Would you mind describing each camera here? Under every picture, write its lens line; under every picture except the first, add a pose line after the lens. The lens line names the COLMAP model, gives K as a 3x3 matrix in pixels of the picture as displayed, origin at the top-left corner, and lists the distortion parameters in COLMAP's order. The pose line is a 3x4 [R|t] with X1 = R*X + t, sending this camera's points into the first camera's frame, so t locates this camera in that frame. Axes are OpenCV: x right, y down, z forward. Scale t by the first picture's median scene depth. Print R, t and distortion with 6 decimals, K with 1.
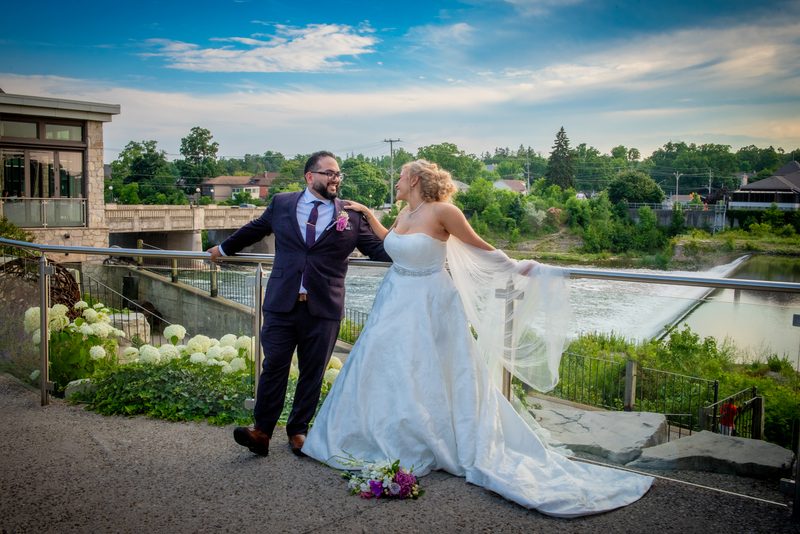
lens RADIAL K [[776.2, 0, 397.7], [0, 776.2, 224.6], [0, 0, 1]] dist [0.000124, 0.140828]
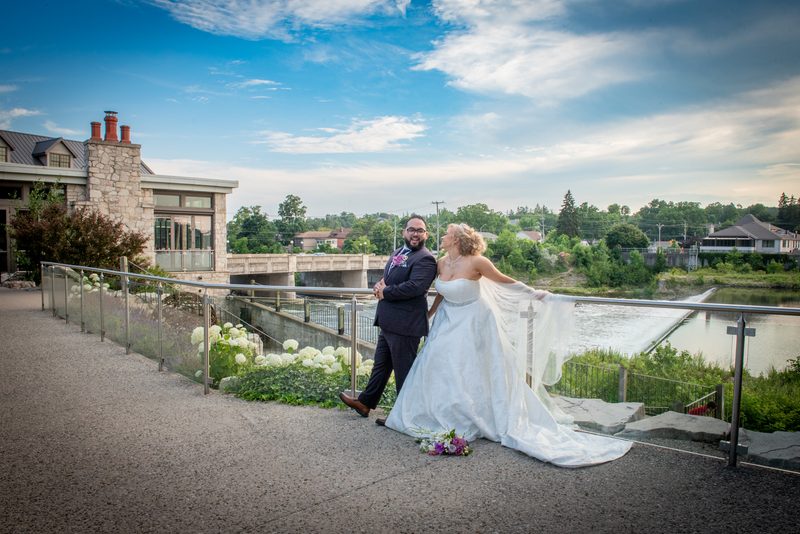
lens RADIAL K [[664.9, 0, 400.0], [0, 664.9, 267.0], [0, 0, 1]] dist [-0.001000, -0.001102]
pose [[0.998820, -0.010766, -0.047348, -0.021181], [0.010785, 0.999942, 0.000144, -0.000493], [0.047344, -0.000655, 0.998878, -0.134867]]
